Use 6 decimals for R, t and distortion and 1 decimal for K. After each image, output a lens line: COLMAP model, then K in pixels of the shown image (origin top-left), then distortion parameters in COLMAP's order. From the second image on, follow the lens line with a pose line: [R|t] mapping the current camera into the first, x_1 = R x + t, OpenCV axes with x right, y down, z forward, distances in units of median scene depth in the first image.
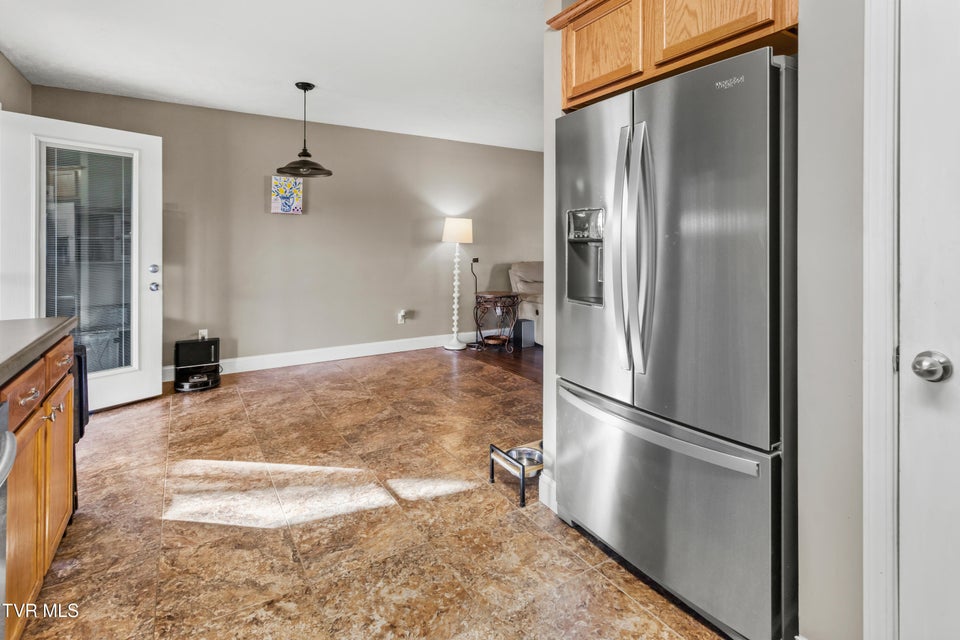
lens RADIAL K [[475.4, 0, 480.4], [0, 475.4, 245.0], [0, 0, 1]] dist [0.002218, 0.000781]
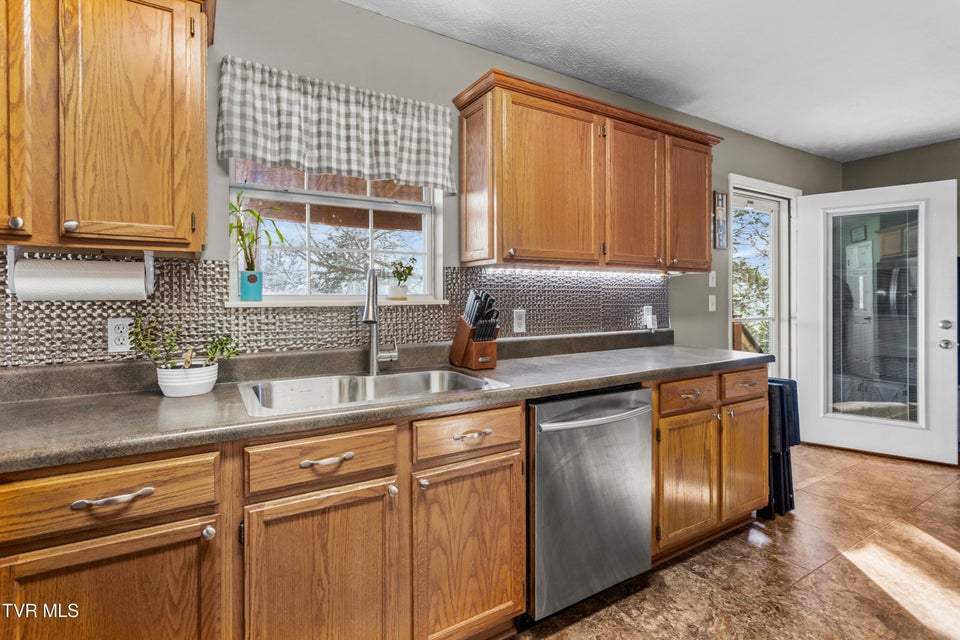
lens RADIAL K [[458.2, 0, 472.0], [0, 458.2, 307.6], [0, 0, 1]] dist [0.001975, 0.001009]
pose [[-0.042838, 0.016935, -0.998938, 0.306811], [0.005230, 0.999846, 0.016726, -0.003374], [0.999068, -0.004508, -0.042920, 0.159942]]
